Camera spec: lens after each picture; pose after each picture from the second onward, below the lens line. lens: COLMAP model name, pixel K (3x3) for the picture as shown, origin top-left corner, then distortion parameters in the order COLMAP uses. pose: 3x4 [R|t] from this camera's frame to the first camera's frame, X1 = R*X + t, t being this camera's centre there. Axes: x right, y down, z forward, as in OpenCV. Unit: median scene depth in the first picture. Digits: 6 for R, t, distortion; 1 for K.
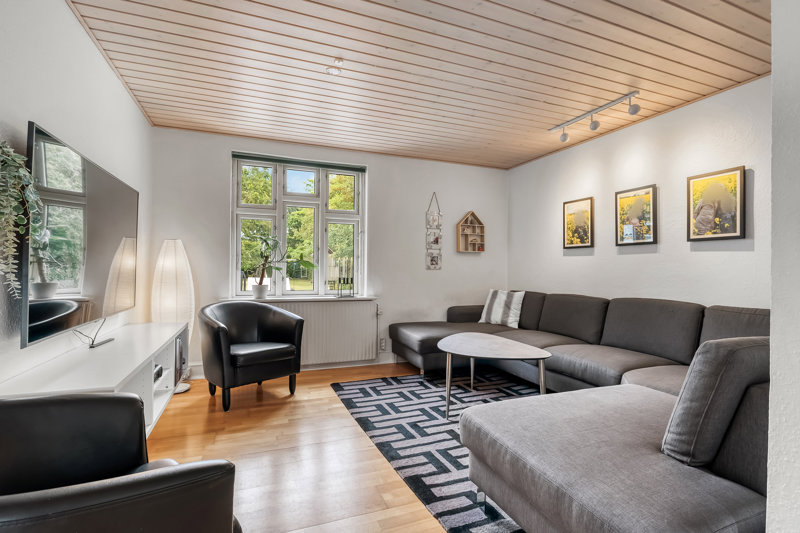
lens RADIAL K [[381.4, 0, 398.4], [0, 381.4, 258.5], [0, 0, 1]] dist [-0.014522, 0.000005]
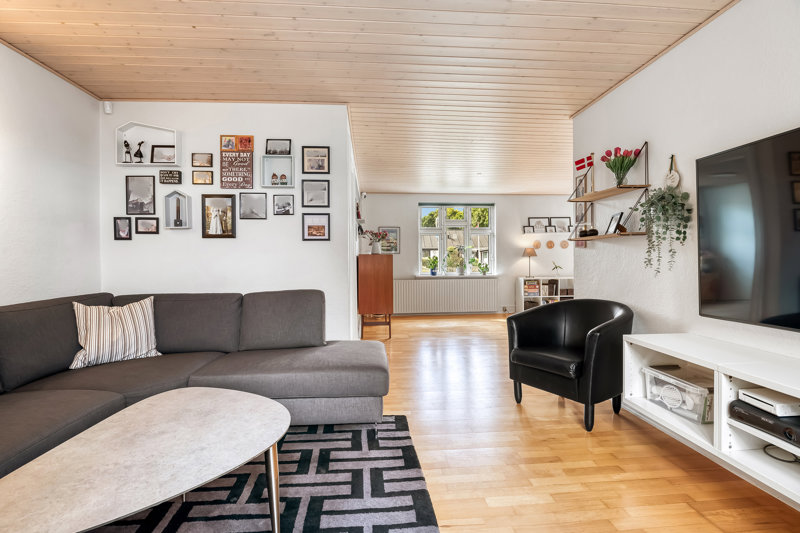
lens RADIAL K [[381.4, 0, 398.4], [0, 381.4, 258.5], [0, 0, 1]] dist [-0.014522, 0.000005]
pose [[-0.952325, -0.004022, 0.305059, -0.205818], [-0.008688, 0.999865, -0.013939, 0.052780], [-0.304962, -0.015924, -0.952231, 1.811358]]
